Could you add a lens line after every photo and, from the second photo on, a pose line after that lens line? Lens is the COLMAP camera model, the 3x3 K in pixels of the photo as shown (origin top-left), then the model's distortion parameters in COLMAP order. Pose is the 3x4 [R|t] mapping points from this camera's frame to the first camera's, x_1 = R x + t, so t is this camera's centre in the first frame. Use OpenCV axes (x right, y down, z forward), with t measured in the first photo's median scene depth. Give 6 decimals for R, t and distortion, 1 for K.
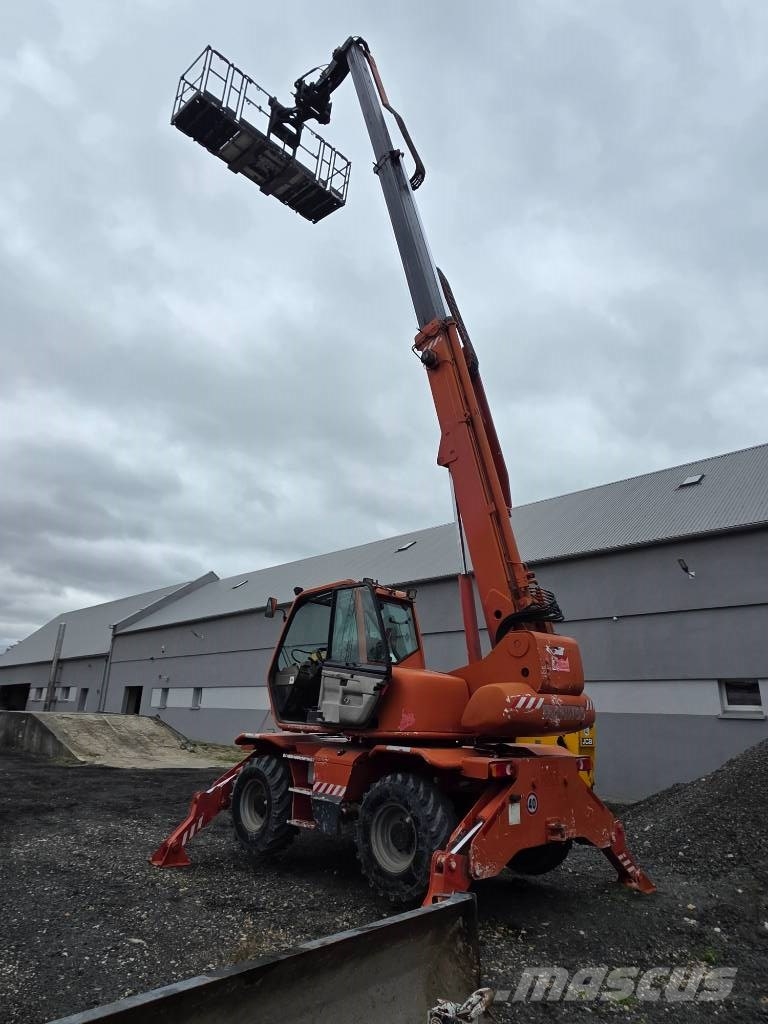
lens RADIAL K [[629.5, 0, 396.0], [0, 629.5, 485.1], [0, 0, 1]] dist [0.005372, -0.005546]
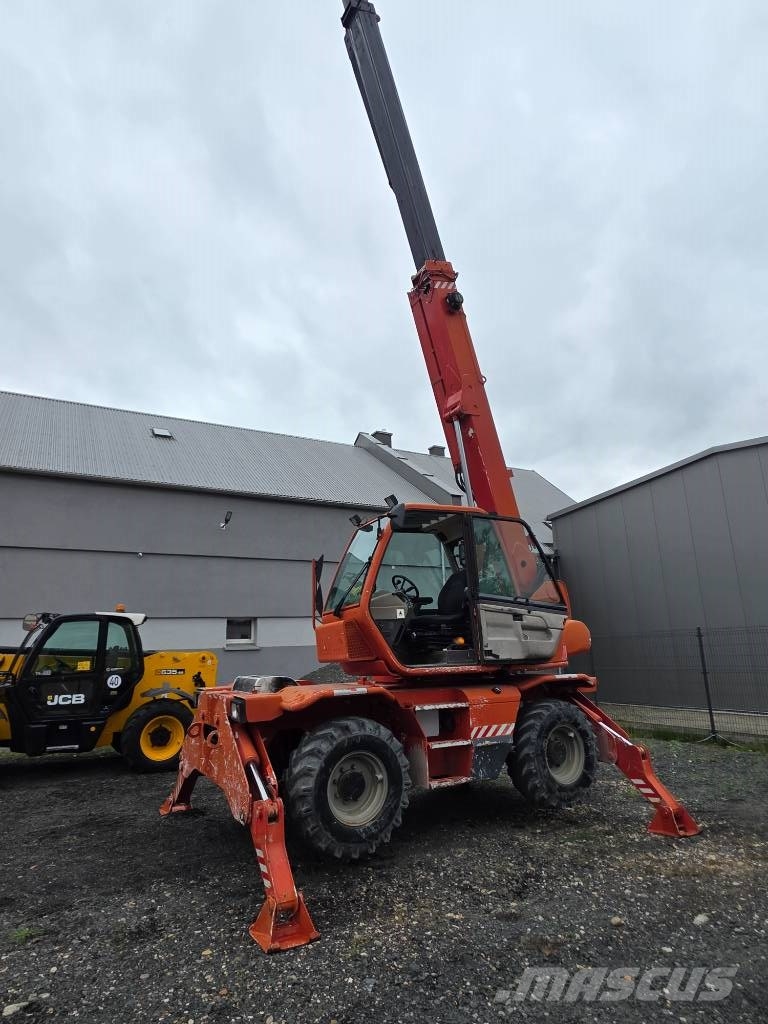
lens RADIAL K [[598.6, 0, 393.5], [0, 598.6, 493.3], [0, 0, 1]] dist [0.018884, -0.012865]
pose [[0.220578, 0.205522, 0.953471, -0.932721], [-0.292728, 0.946434, -0.136285, 0.283342], [-0.930406, -0.249046, 0.268924, 0.882591]]
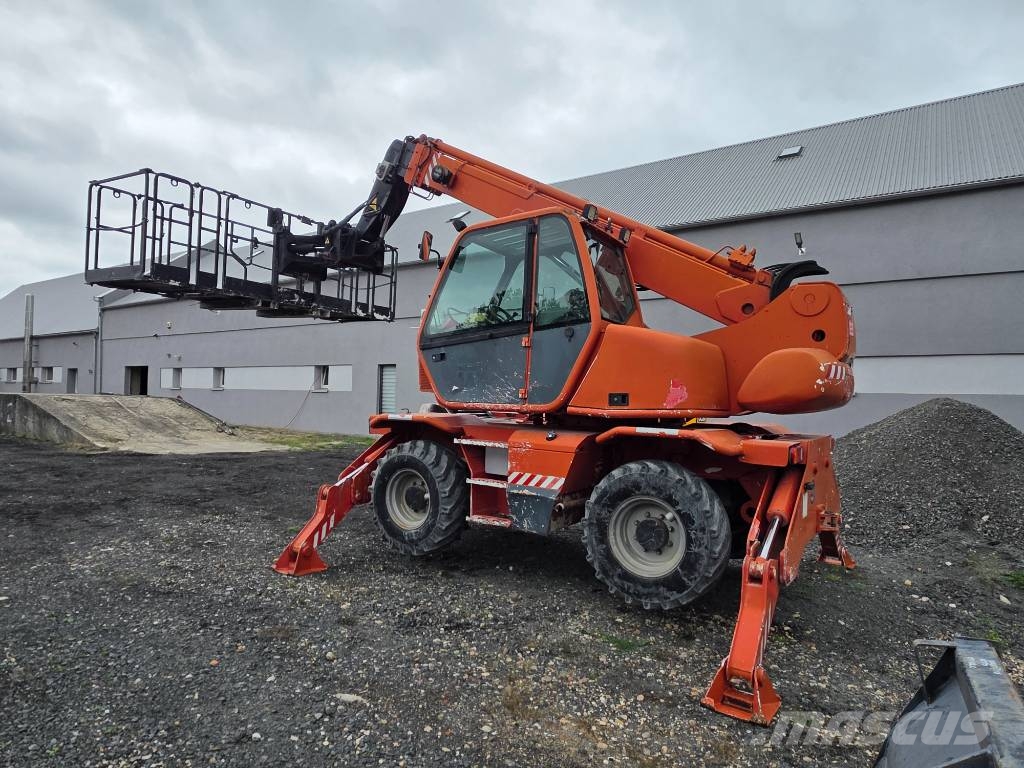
lens RADIAL K [[629.5, 0, 517.4], [0, 629.5, 377.9], [0, 0, 1]] dist [0.005372, -0.005546]
pose [[0.980703, 0.000327, 0.195502, -0.247810], [-0.061847, 0.949160, 0.308659, 0.115310], [-0.185461, -0.314794, 0.930864, 0.296165]]
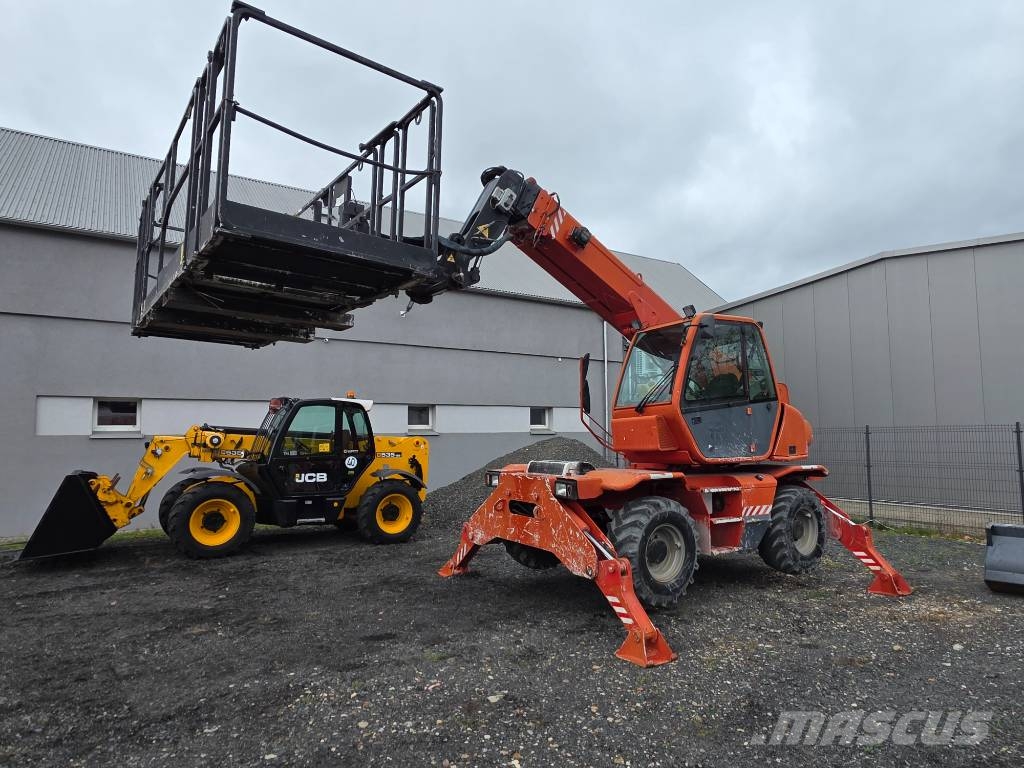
lens RADIAL K [[629.5, 0, 524.9], [0, 629.5, 376.0], [0, 0, 1]] dist [0.005372, -0.005546]
pose [[0.161401, 0.059095, 0.985118, -1.109465], [-0.320849, 0.947121, -0.004248, 0.355049], [-0.933277, -0.315388, 0.171827, 1.124949]]
